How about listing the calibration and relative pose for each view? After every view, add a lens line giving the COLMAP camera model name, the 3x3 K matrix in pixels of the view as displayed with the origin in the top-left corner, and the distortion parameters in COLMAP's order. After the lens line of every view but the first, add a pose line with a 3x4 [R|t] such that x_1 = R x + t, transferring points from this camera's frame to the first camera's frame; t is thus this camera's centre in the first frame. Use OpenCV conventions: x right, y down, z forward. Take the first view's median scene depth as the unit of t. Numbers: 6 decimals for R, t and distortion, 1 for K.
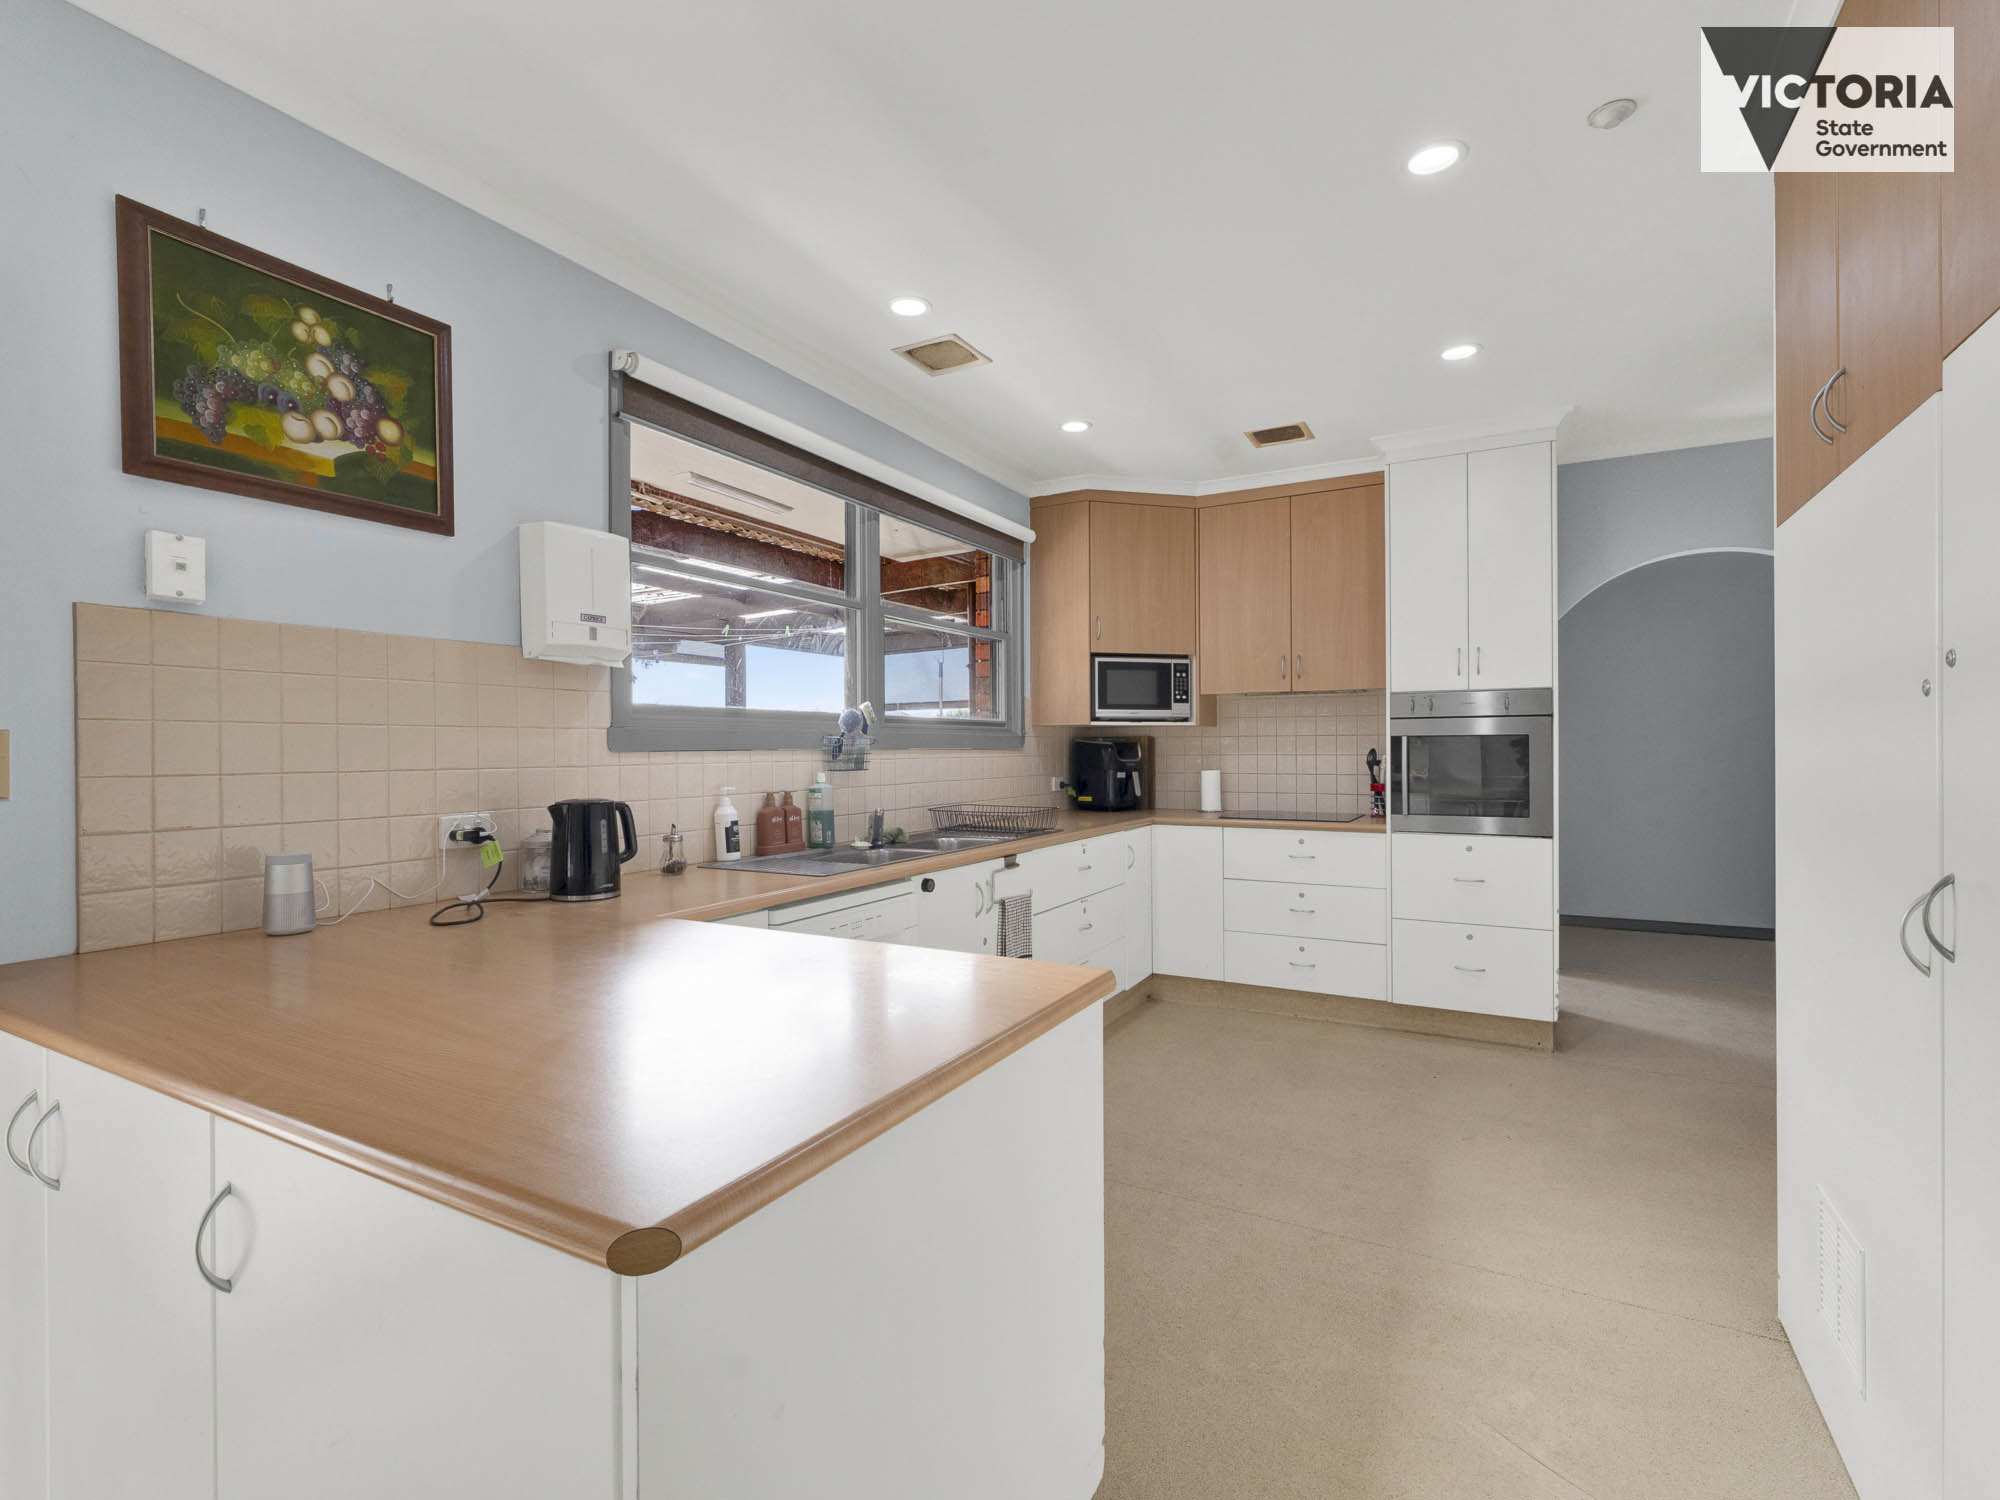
lens RADIAL K [[917.5, 0, 989.7], [0, 917.5, 746.7], [0, 0, 1]] dist [0.001629, 0.000573]
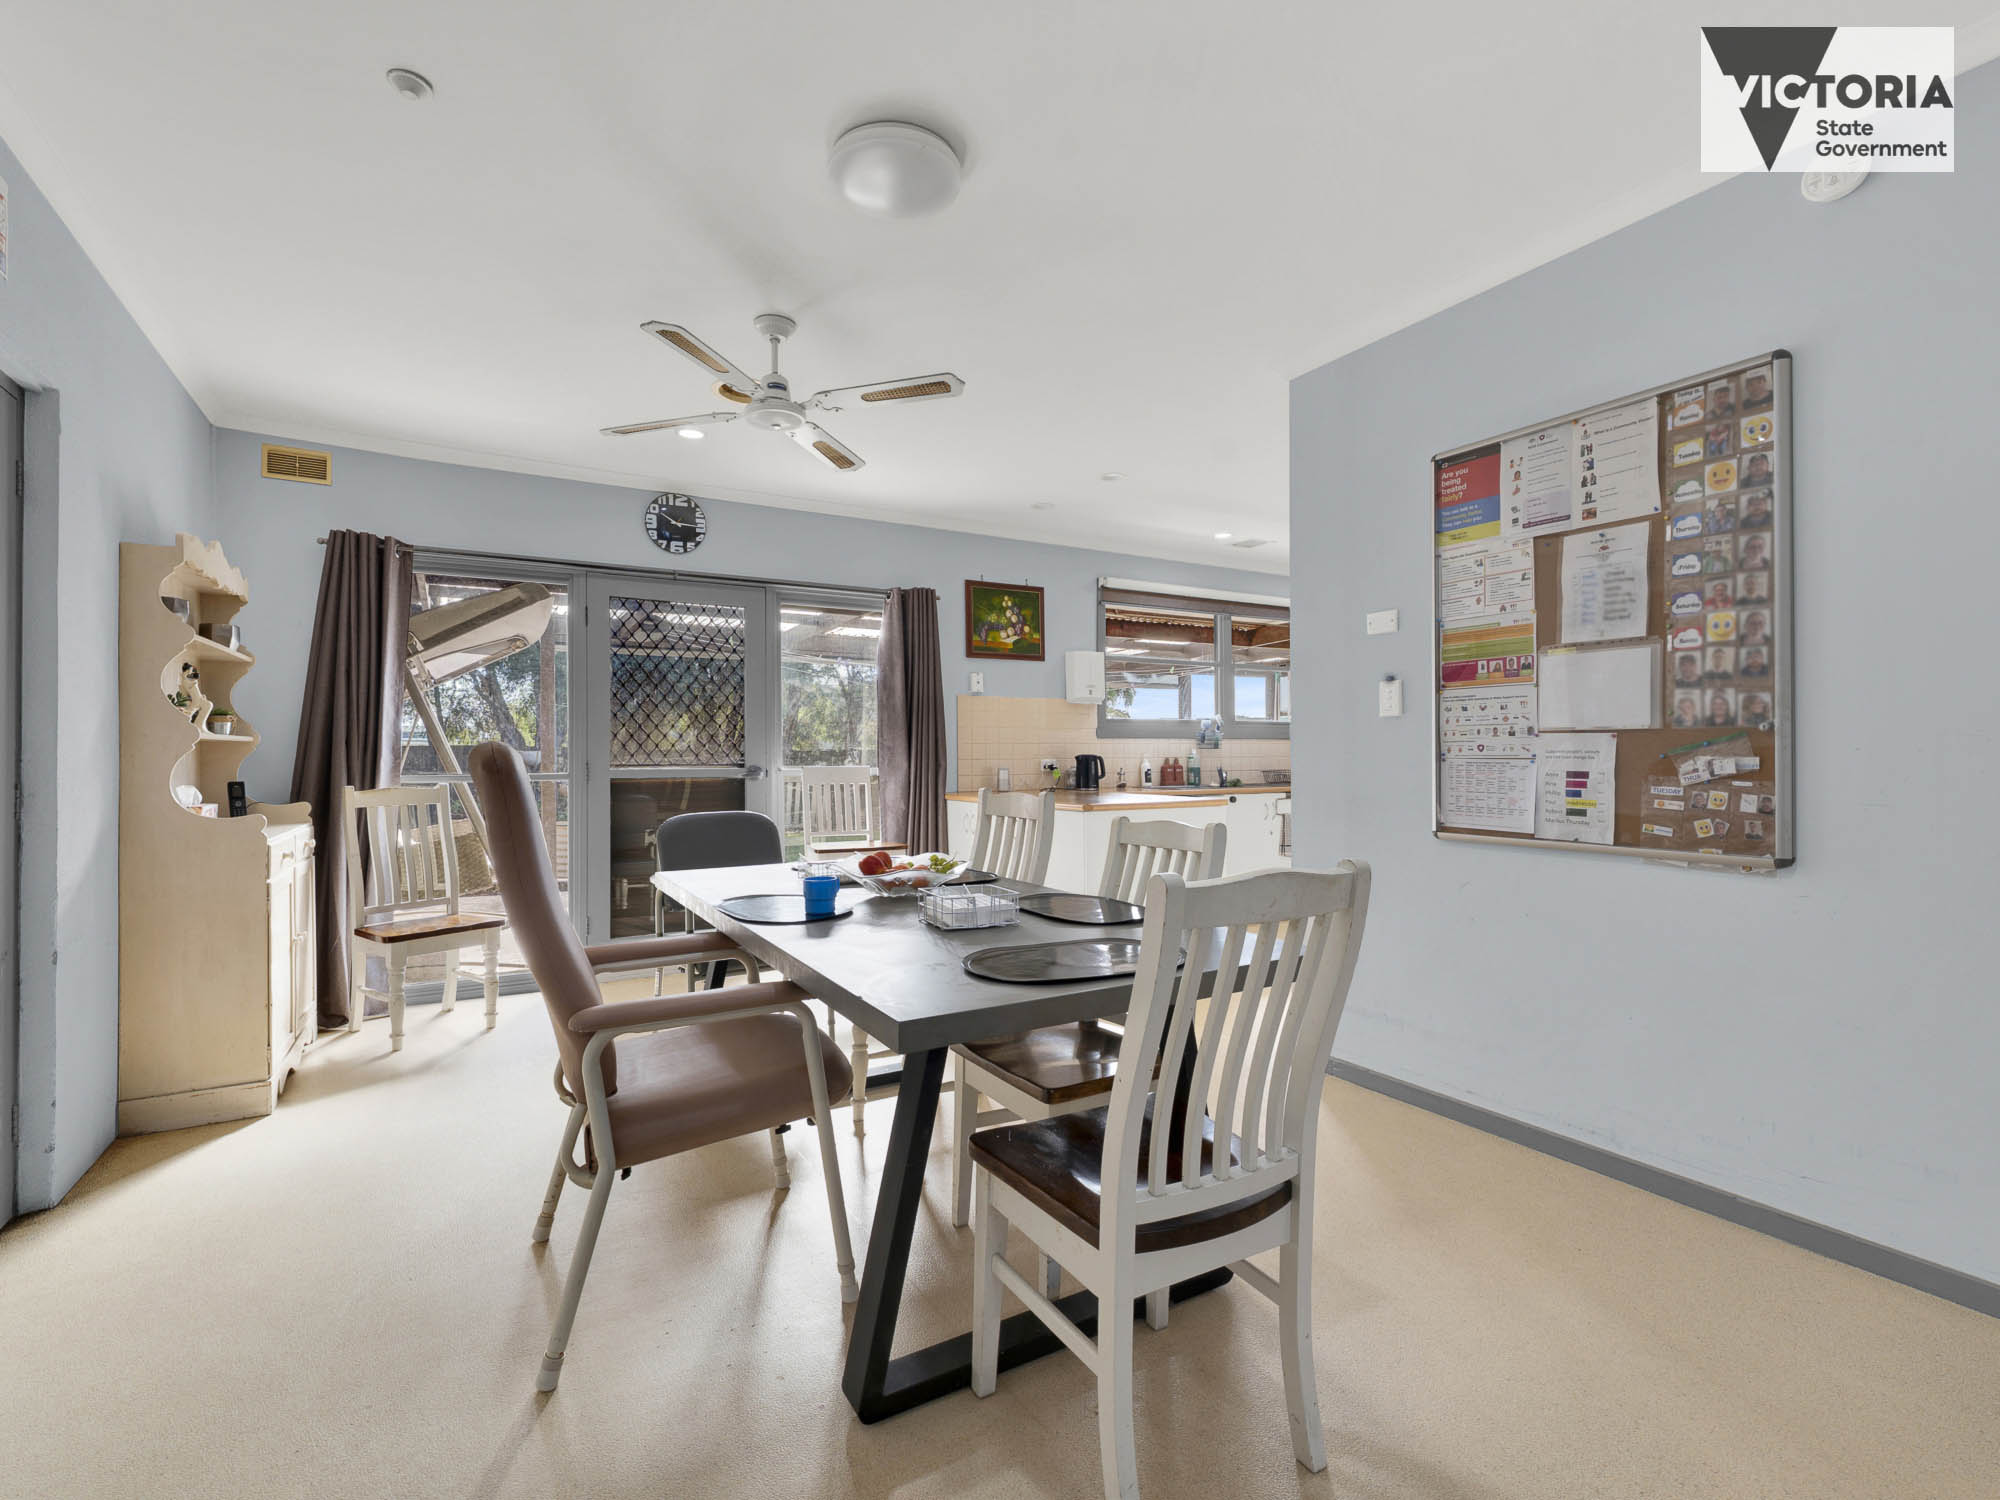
lens RADIAL K [[917.5, 0, 998.4], [0, 917.5, 747.4], [0, 0, 1]] dist [0.001629, 0.000573]
pose [[0.860644, -0.000142, -0.509207, 0.700978], [-0.000843, 0.999998, -0.001705, 0.040174], [0.509206, 0.001896, 0.860642, -1.440032]]
